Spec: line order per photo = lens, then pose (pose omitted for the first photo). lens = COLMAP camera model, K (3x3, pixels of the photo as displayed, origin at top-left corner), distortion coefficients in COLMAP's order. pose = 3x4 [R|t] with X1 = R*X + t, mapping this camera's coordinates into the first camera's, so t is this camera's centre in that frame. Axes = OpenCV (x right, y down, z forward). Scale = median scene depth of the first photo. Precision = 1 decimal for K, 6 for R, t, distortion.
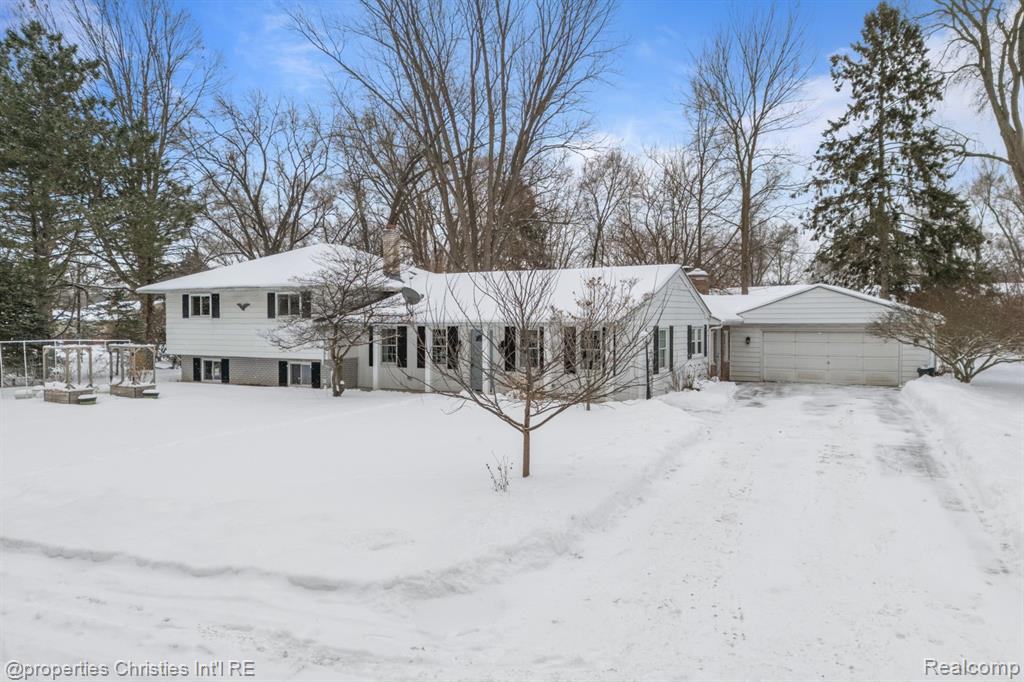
lens RADIAL K [[710.9, 0, 510.3], [0, 710.9, 334.0], [0, 0, 1]] dist [-0.000367, -0.003213]
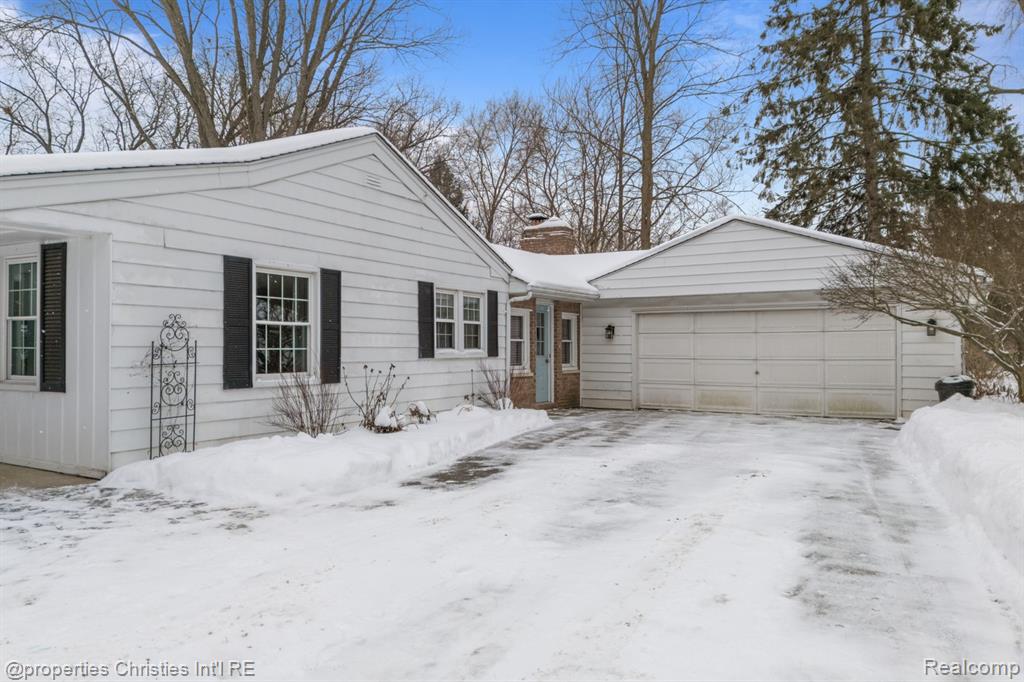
lens RADIAL K [[710.9, 0, 513.8], [0, 710.9, 347.2], [0, 0, 1]] dist [-0.000367, -0.003213]
pose [[0.999993, 0.003658, 0.001258, 0.264876], [-0.003629, 0.999746, -0.022244, 0.032917], [-0.001339, 0.022239, 0.999752, 0.478411]]
